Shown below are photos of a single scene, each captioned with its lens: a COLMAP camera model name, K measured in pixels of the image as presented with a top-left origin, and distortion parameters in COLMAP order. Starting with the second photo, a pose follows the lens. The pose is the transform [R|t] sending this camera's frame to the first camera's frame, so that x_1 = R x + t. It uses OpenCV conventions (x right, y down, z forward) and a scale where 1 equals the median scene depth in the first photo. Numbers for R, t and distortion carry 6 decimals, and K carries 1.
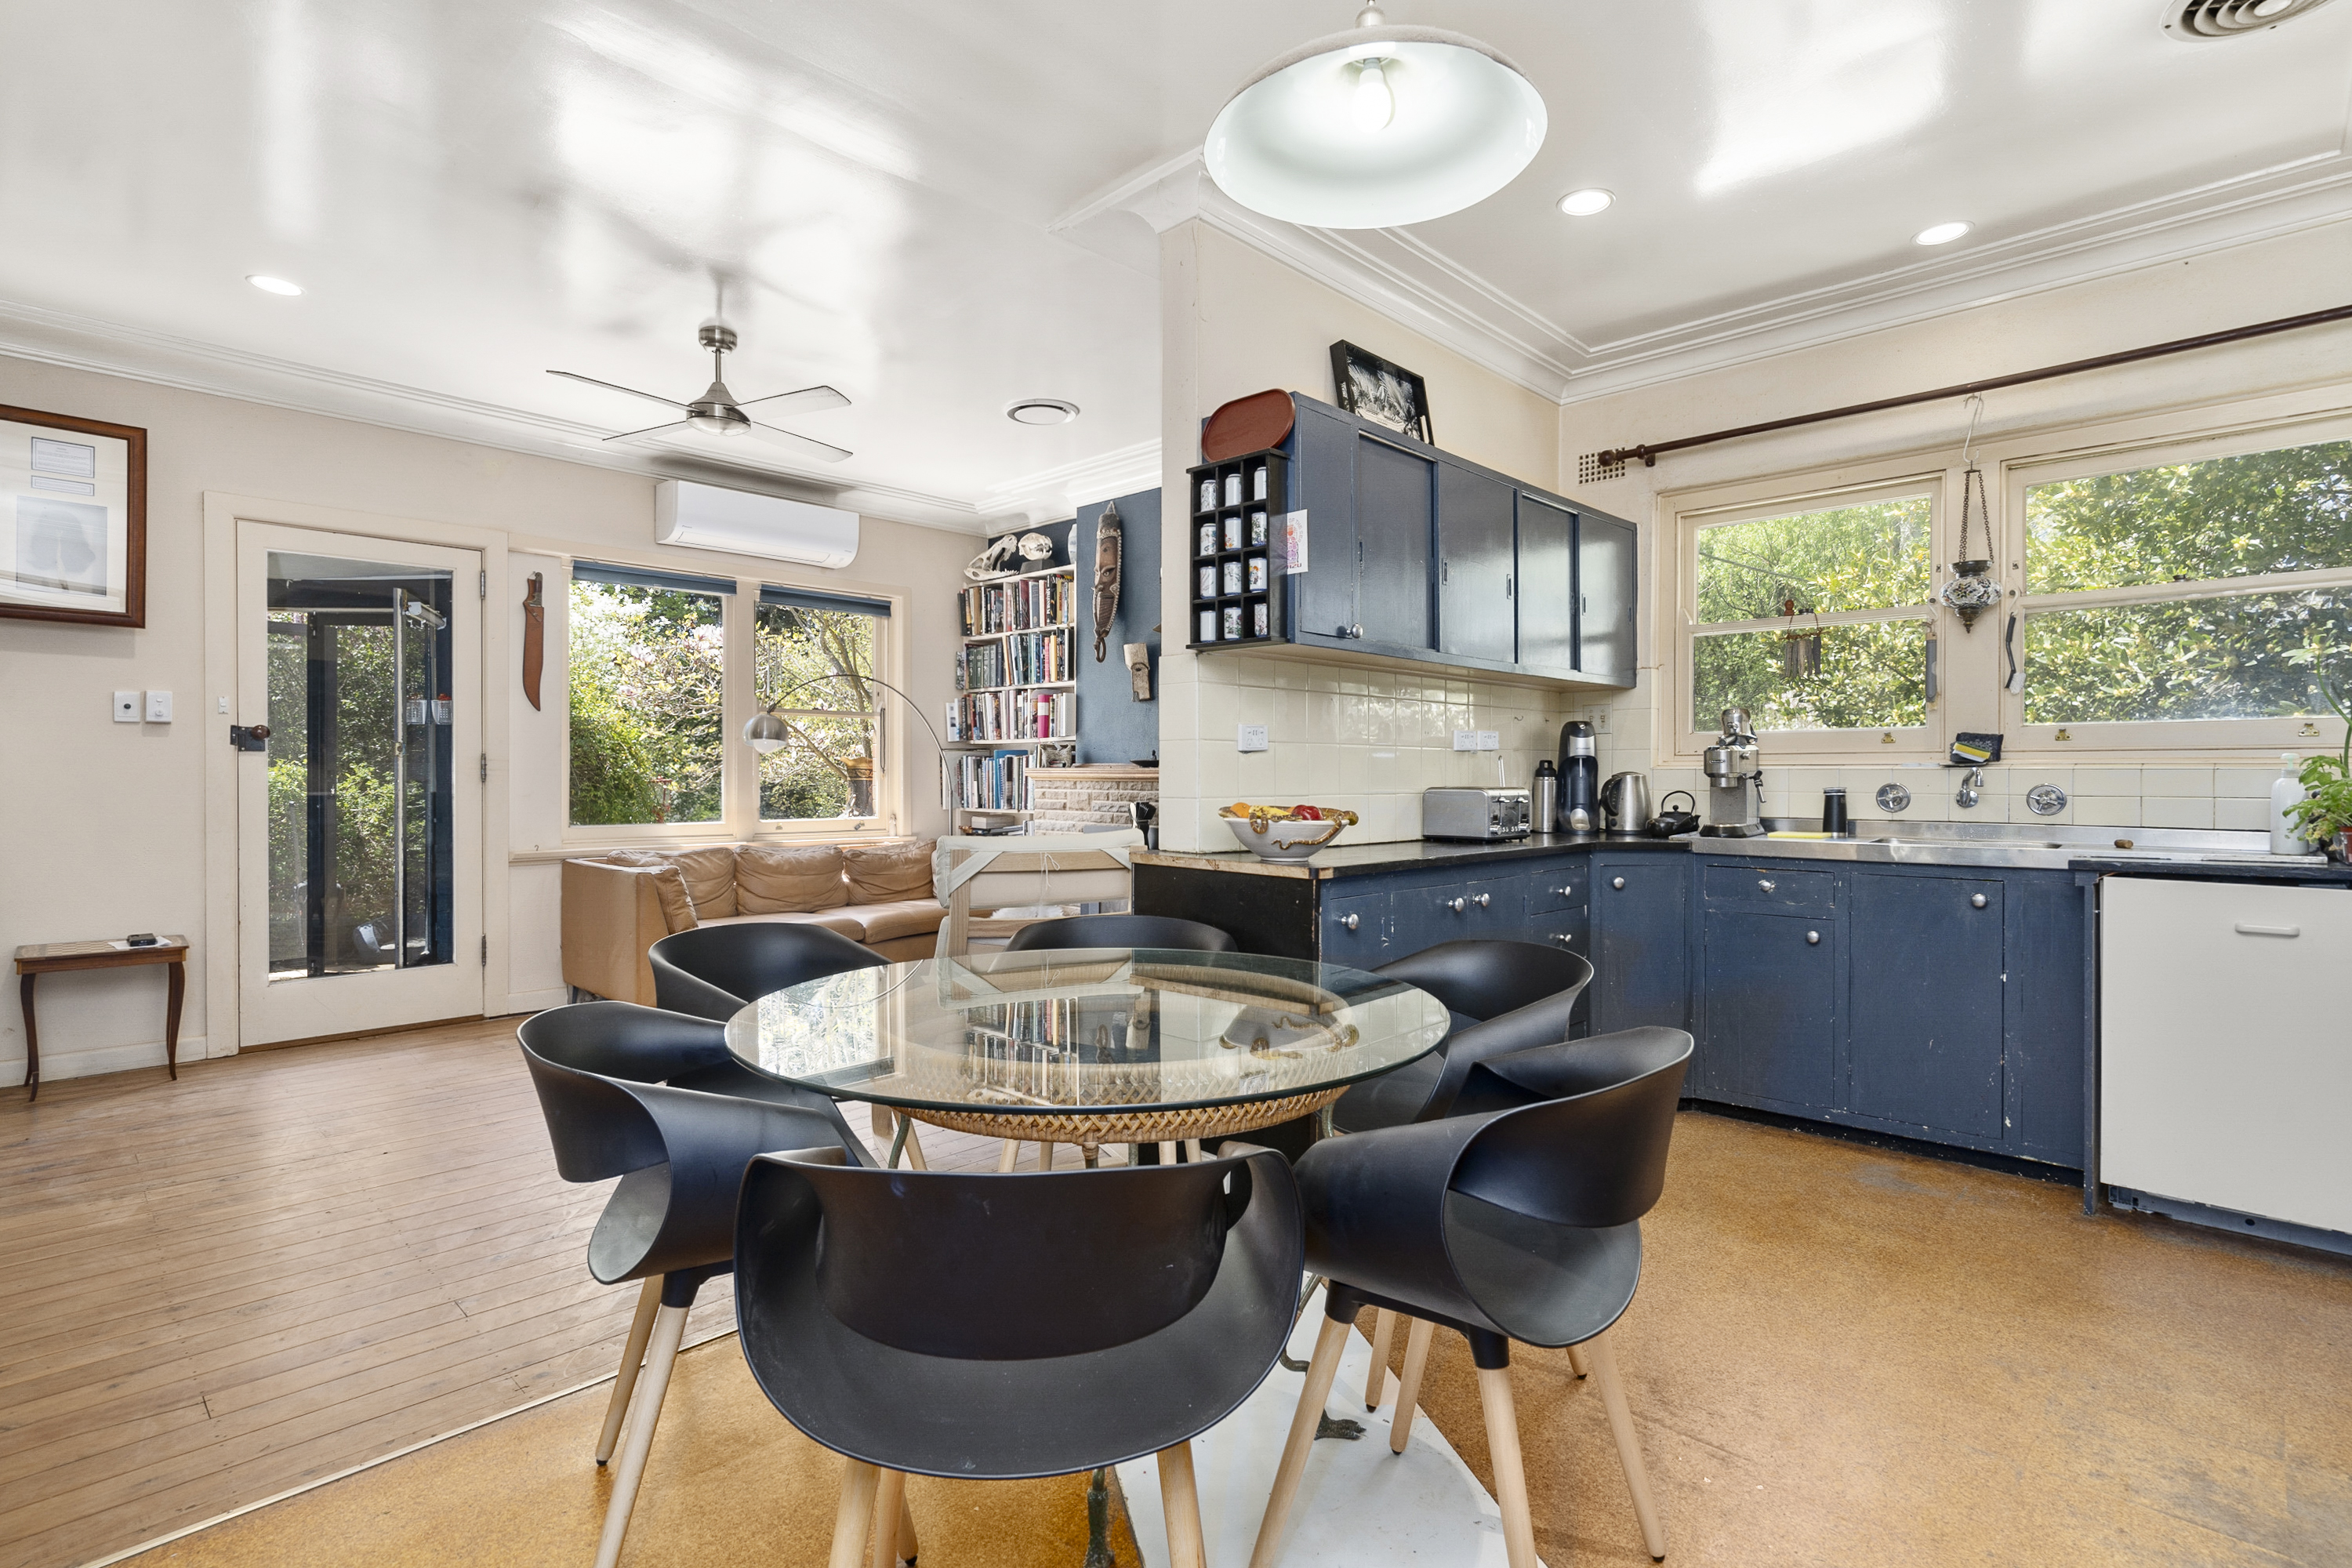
lens RADIAL K [[1130.8, 0, 1175.6], [0, 1130.8, 775.5], [0, 0, 1]] dist [-0.000172, -0.000001]
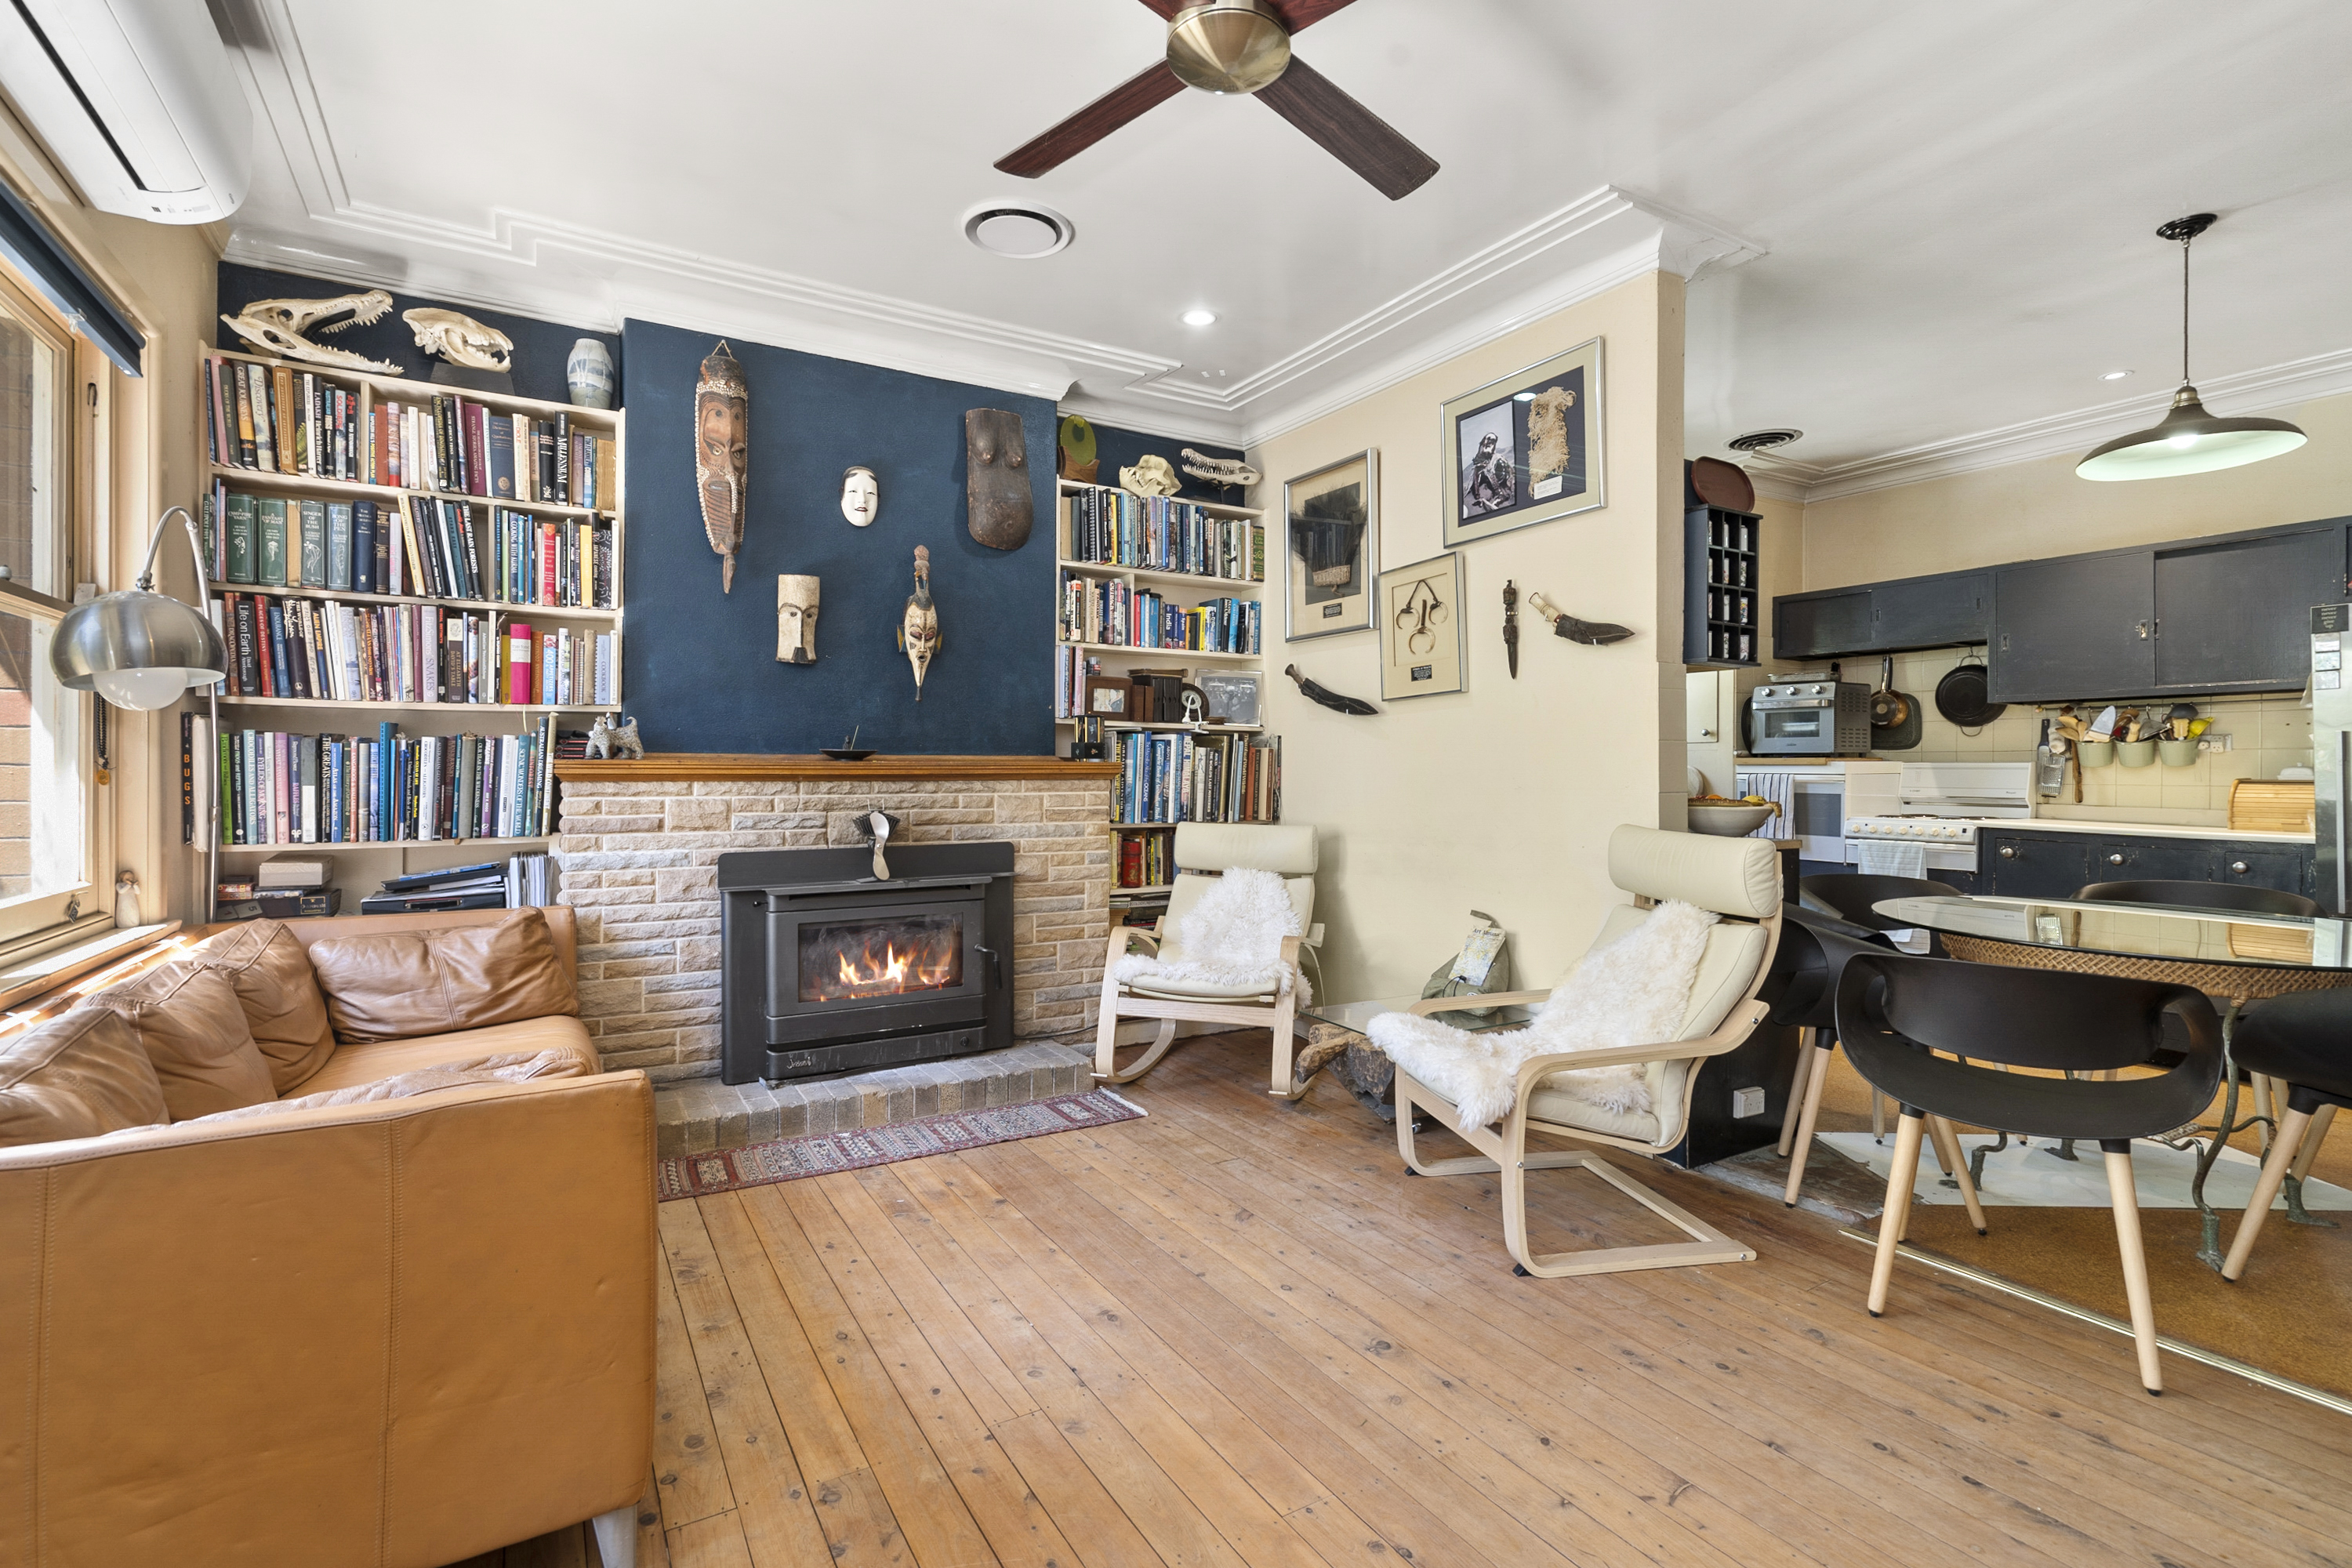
lens RADIAL K [[1085.1, 0, 1178.8], [0, 1085.1, 775.3], [0, 0, 1]] dist [0.003554, -0.000049]
pose [[0.246073, -0.006518, 0.969229, -0.542842], [0.007161, 0.999962, 0.004907, 0.000267], [-0.969225, 0.005733, 0.246110, 0.559325]]
